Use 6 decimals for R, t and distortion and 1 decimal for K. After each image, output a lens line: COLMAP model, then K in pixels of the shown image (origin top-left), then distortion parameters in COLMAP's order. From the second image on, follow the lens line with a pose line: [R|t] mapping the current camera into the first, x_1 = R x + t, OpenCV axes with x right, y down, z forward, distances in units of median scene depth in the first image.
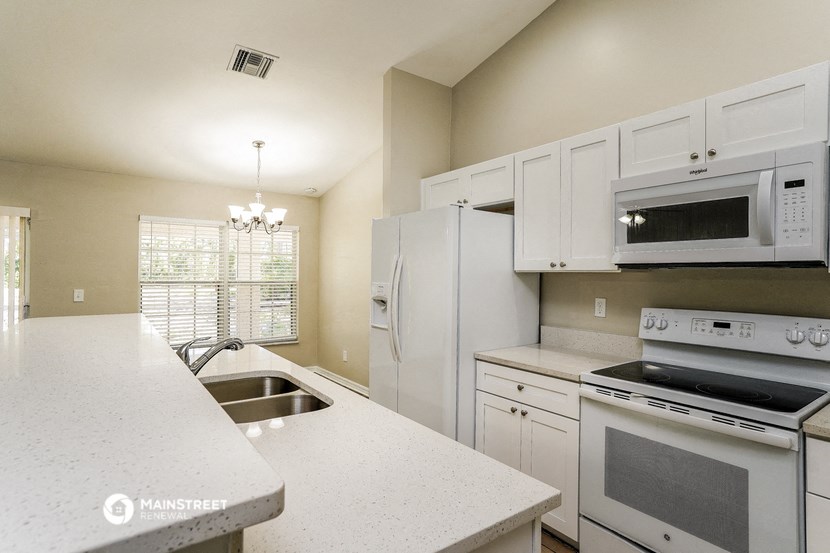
lens RADIAL K [[428.1, 0, 415.0], [0, 428.1, 276.5], [0, 0, 1]] dist [-0.002109, -0.000181]
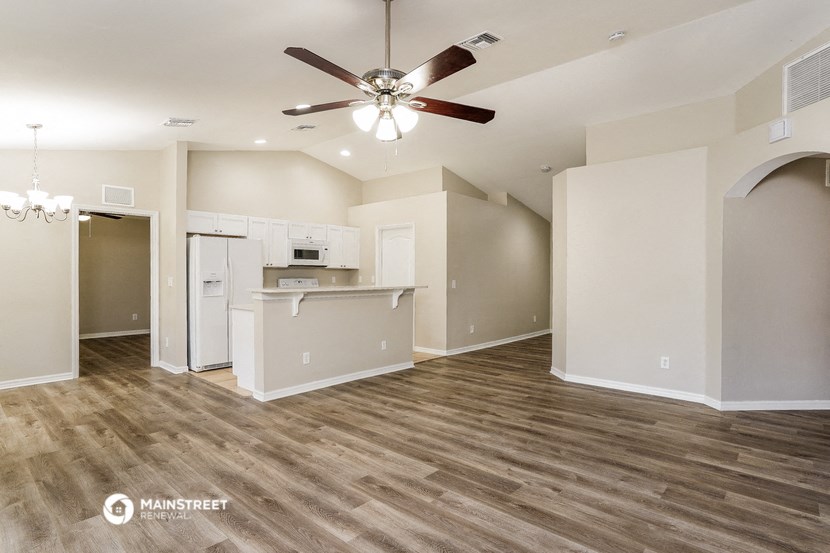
lens RADIAL K [[419.0, 0, 415.0], [0, 419.0, 276.5], [0, 0, 1]] dist [0.001660, 0.000188]
pose [[-0.222644, -0.013553, 0.974806, -2.655901], [-0.003781, 0.999908, 0.013038, 0.011309], [-0.974893, -0.000782, -0.222674, 0.734103]]
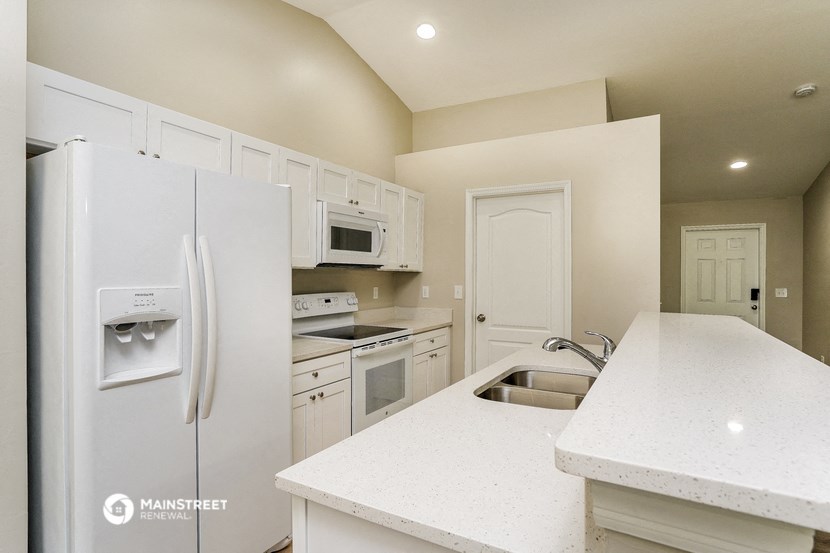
lens RADIAL K [[428.1, 0, 415.0], [0, 428.1, 276.5], [0, 0, 1]] dist [-0.002109, -0.000181]
pose [[-0.414336, -0.018200, 0.909942, -0.842773], [-0.014192, 0.999808, 0.013535, -0.008638], [-0.910013, -0.007306, -0.414515, 1.216713]]
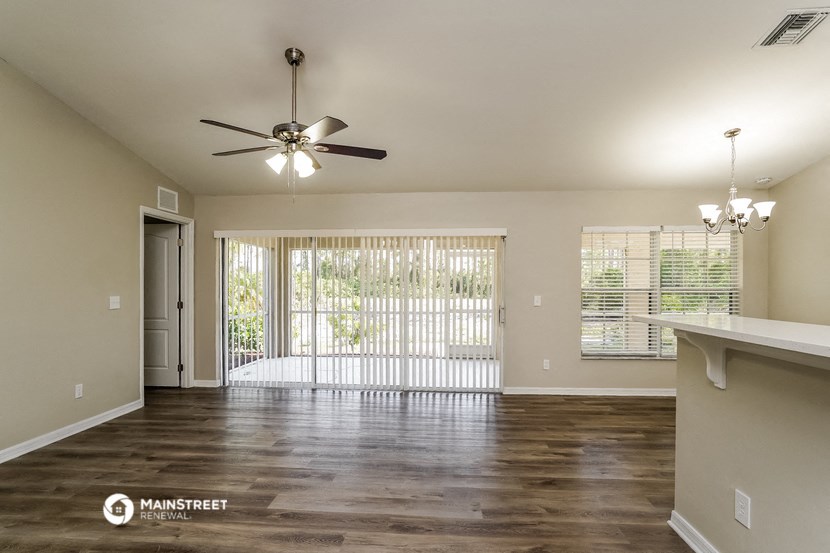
lens RADIAL K [[424.5, 0, 419.3], [0, 424.5, 288.8], [0, 0, 1]] dist [-0.000339, 0.000061]
pose [[0.779284, -0.008226, -0.626618, -0.591365], [0.006769, 0.999966, -0.004709, 0.026637], [0.626635, -0.000572, 0.779313, -0.172232]]
